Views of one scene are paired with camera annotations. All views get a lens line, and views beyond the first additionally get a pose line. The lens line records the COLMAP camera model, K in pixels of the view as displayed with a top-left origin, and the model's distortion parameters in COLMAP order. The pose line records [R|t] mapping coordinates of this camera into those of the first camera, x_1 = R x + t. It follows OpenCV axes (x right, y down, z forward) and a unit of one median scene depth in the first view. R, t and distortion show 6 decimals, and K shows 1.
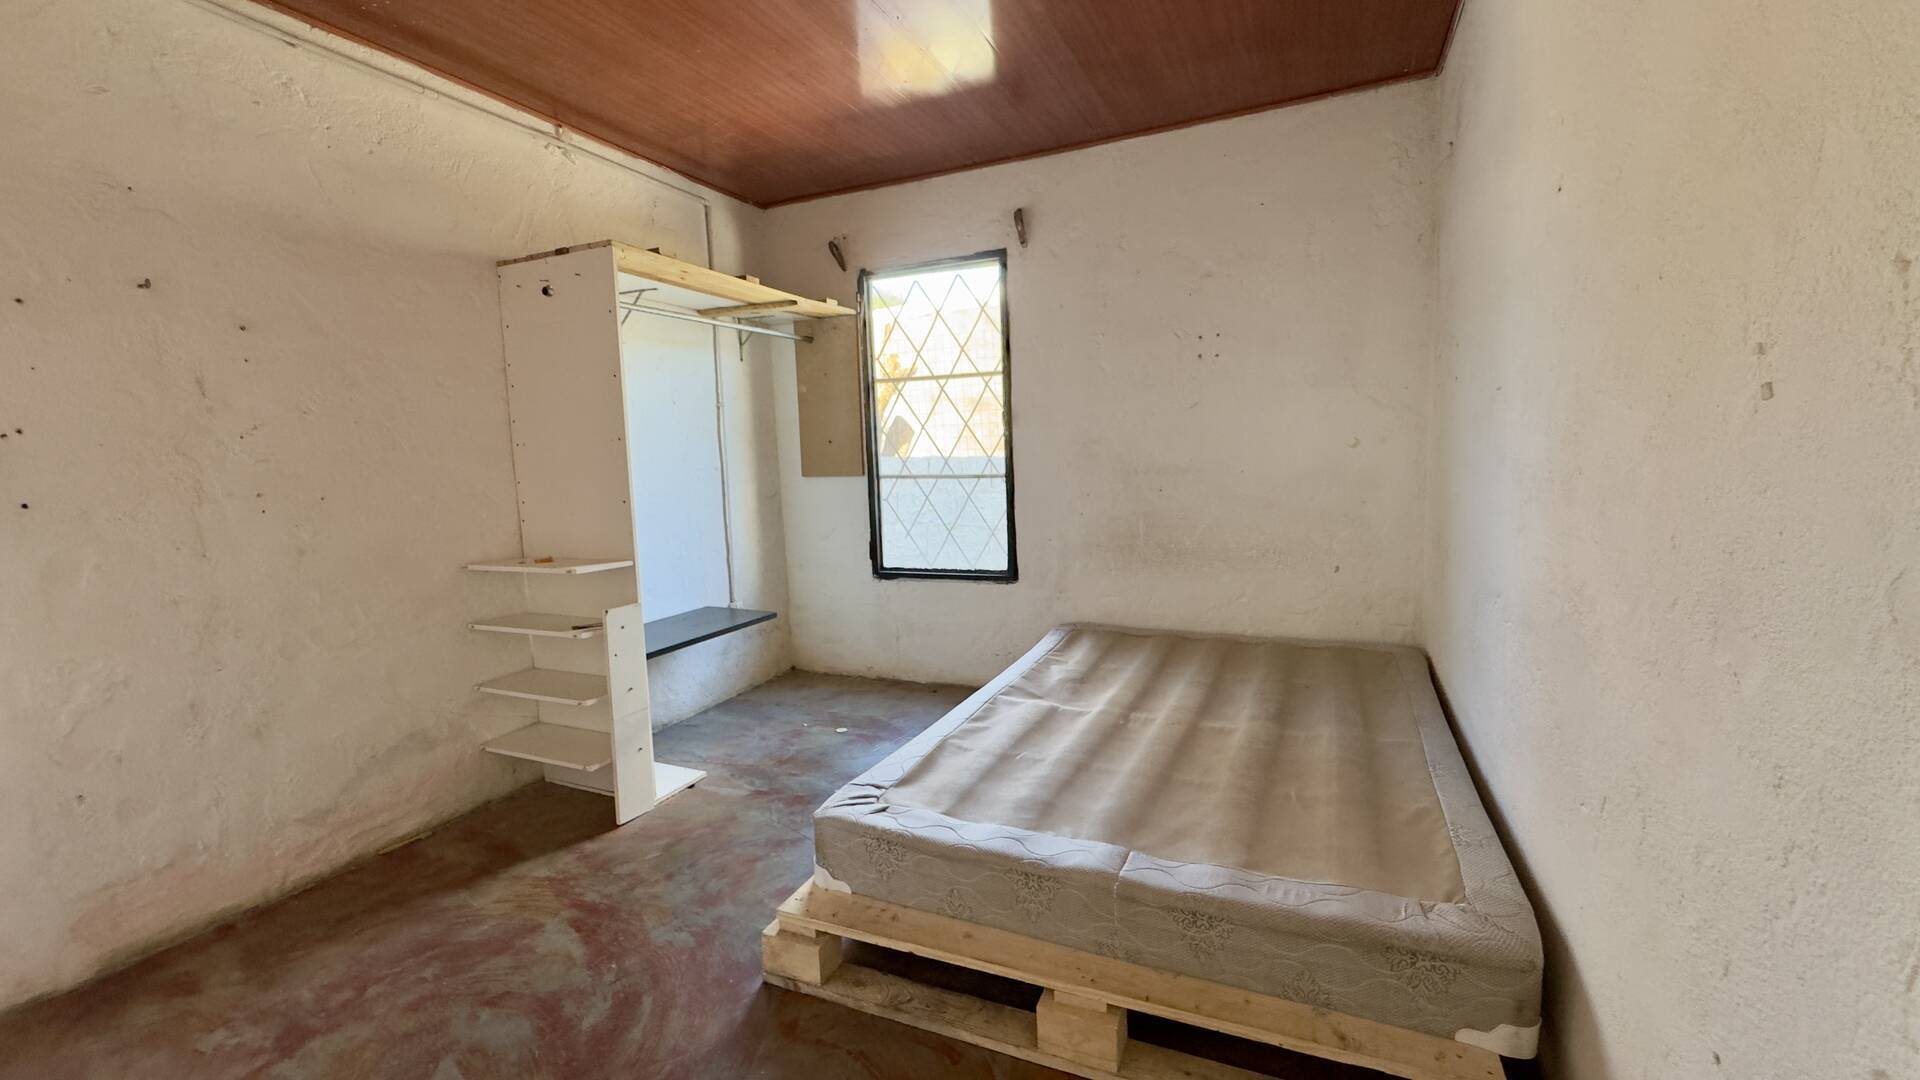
lens RADIAL K [[772.3, 0, 957.9], [0, 772.3, 539.3], [0, 0, 1]] dist [-0.001553, -0.000256]
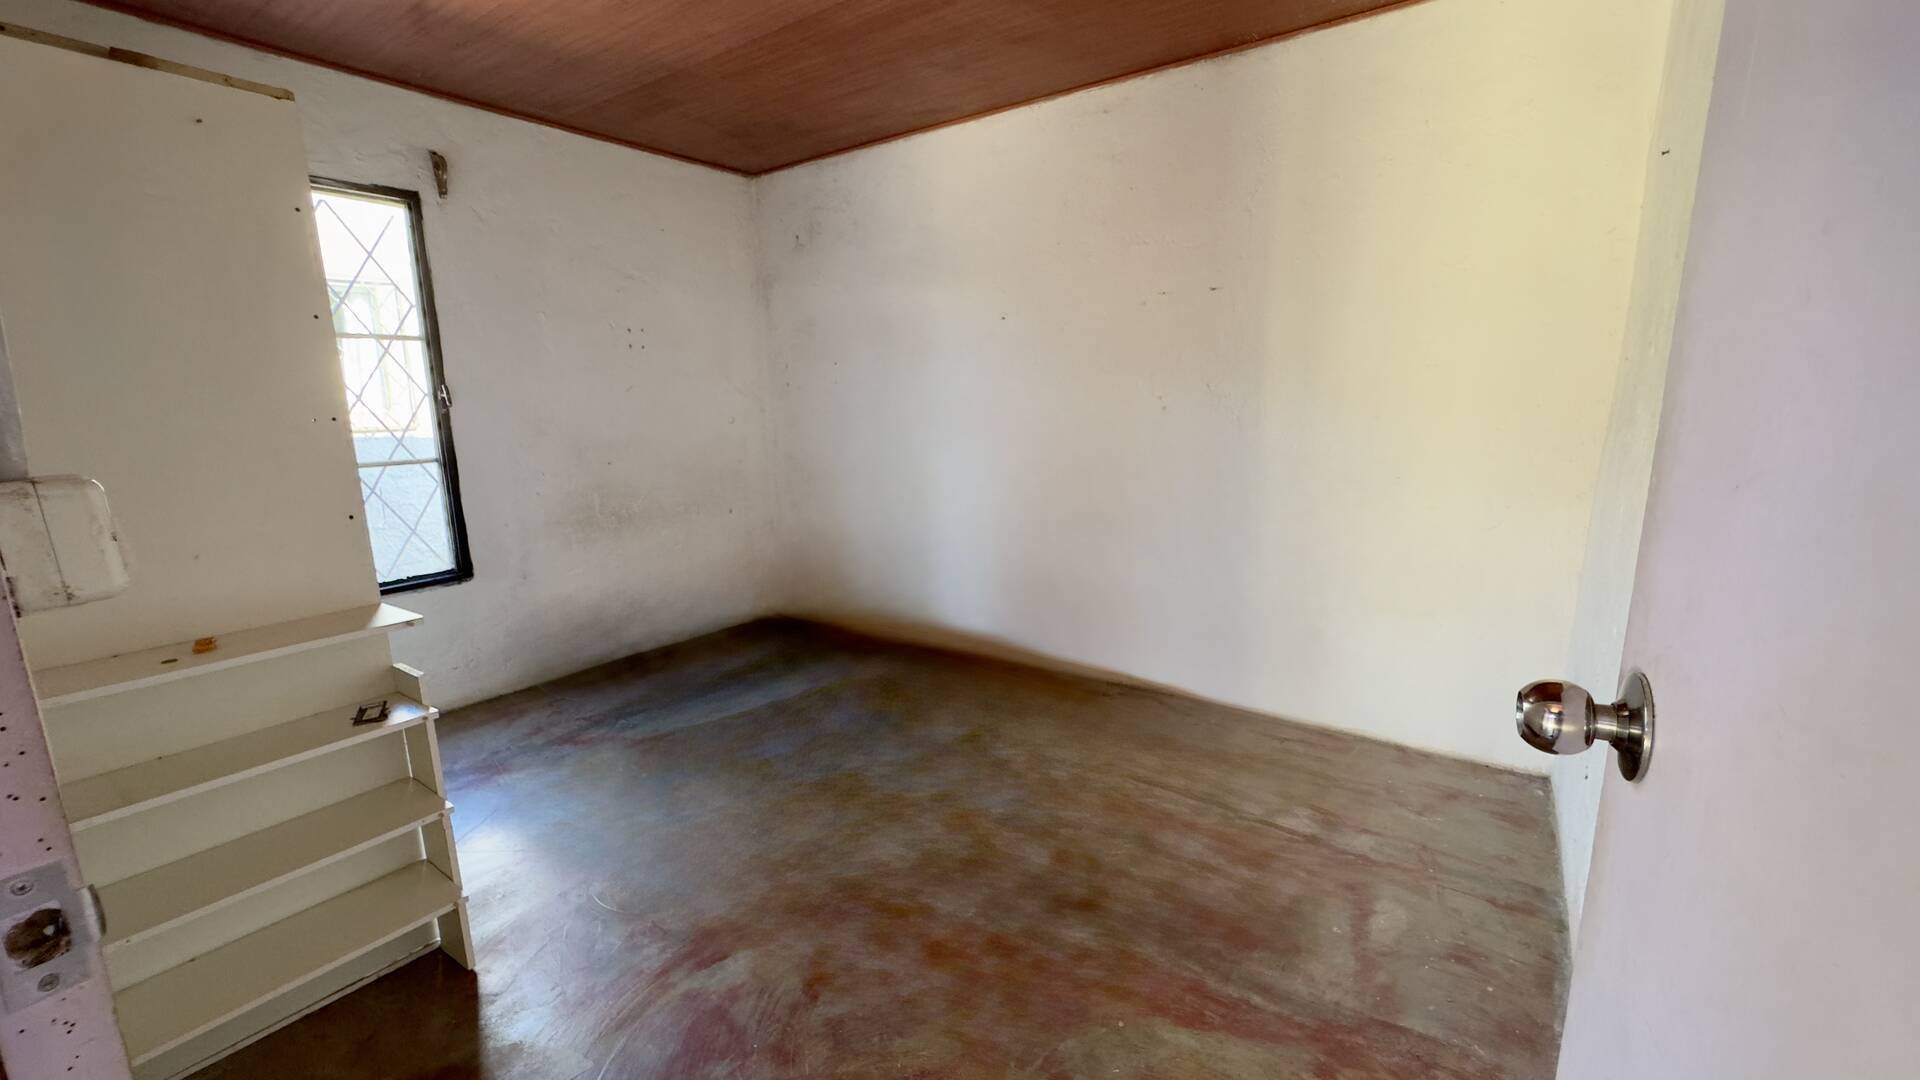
lens RADIAL K [[772.3, 0, 957.9], [0, 772.3, 539.3], [0, 0, 1]] dist [-0.001553, -0.000256]
pose [[0.183785, -0.144387, 0.972304, -0.713610], [0.136829, 0.983281, 0.120153, -0.020416], [-0.973397, 0.110957, 0.200468, 0.291052]]
